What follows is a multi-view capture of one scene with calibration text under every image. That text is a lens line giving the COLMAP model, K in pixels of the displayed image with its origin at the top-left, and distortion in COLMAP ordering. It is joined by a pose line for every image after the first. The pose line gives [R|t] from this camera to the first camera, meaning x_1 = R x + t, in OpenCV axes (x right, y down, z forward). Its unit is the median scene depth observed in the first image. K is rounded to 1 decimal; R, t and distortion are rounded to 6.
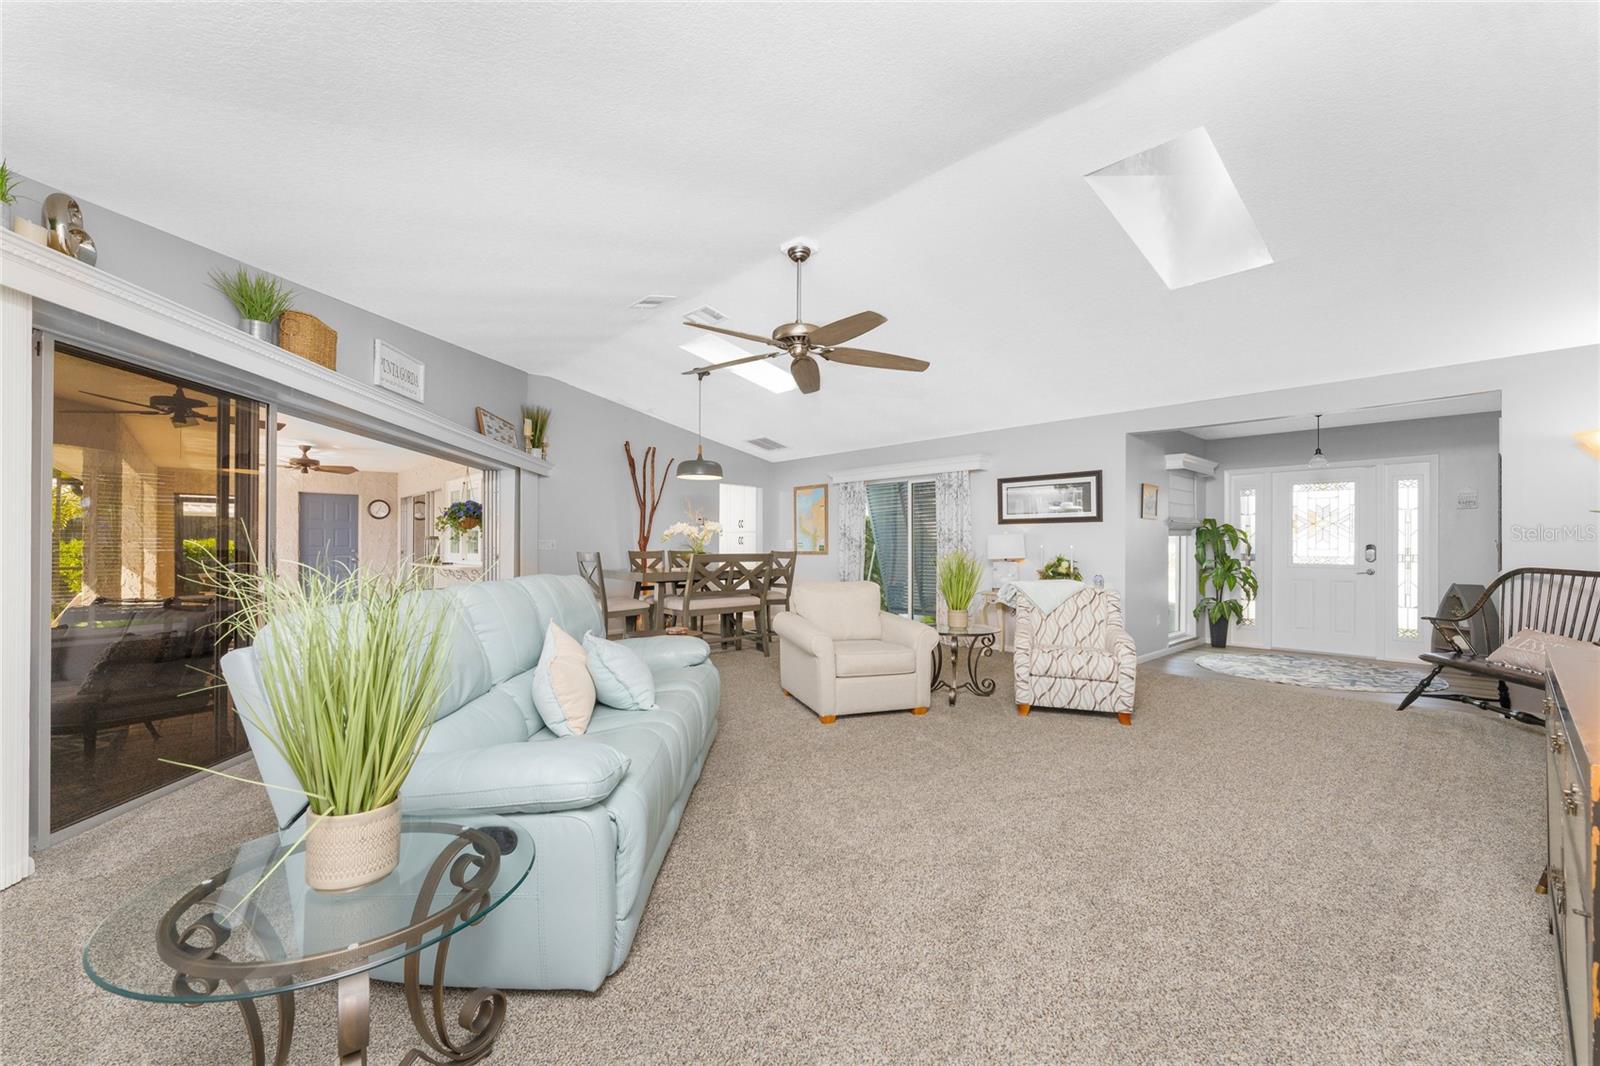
lens RADIAL K [[645.1, 0, 805.3], [0, 645.1, 545.4], [0, 0, 1]] dist [-0.001454, -0.000182]
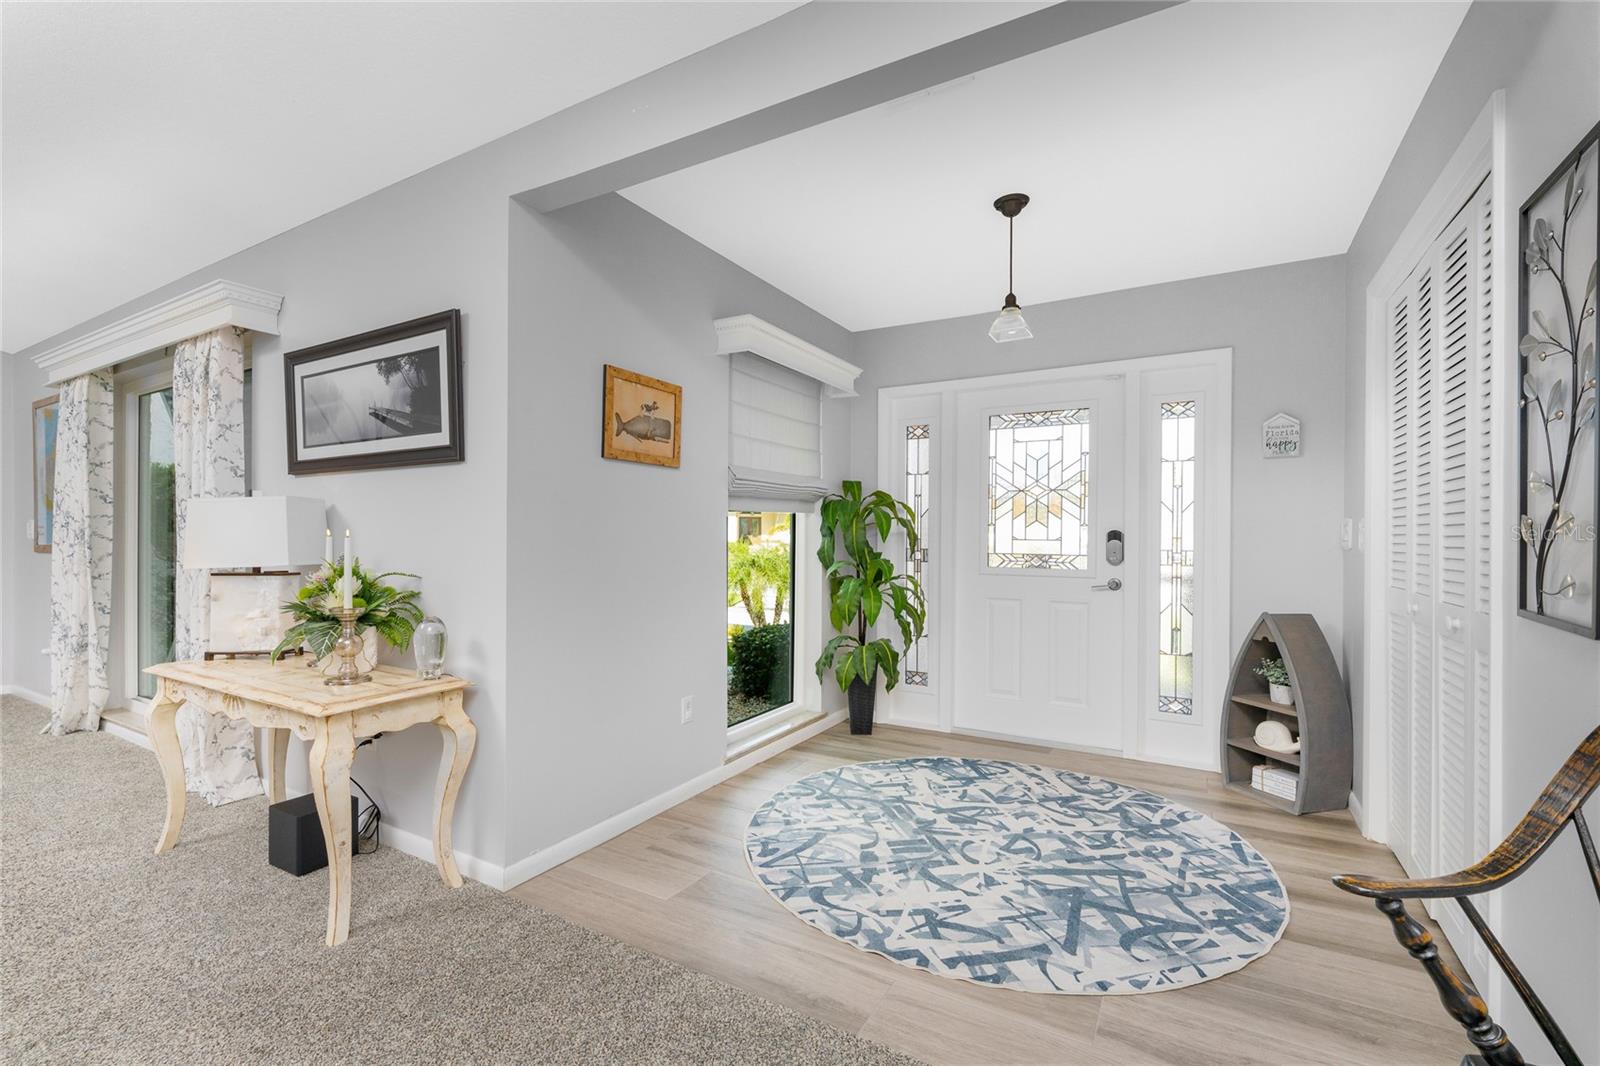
lens RADIAL K [[682.0, 0, 767.8], [0, 682.0, 535.9], [0, 0, 1]] dist [0.001024, -0.000056]
pose [[0.967907, 0.000942, 0.251308, 0.473912], [-0.001844, 0.999993, 0.003352, 0.001631], [-0.251303, -0.003708, 0.967901, 0.544168]]
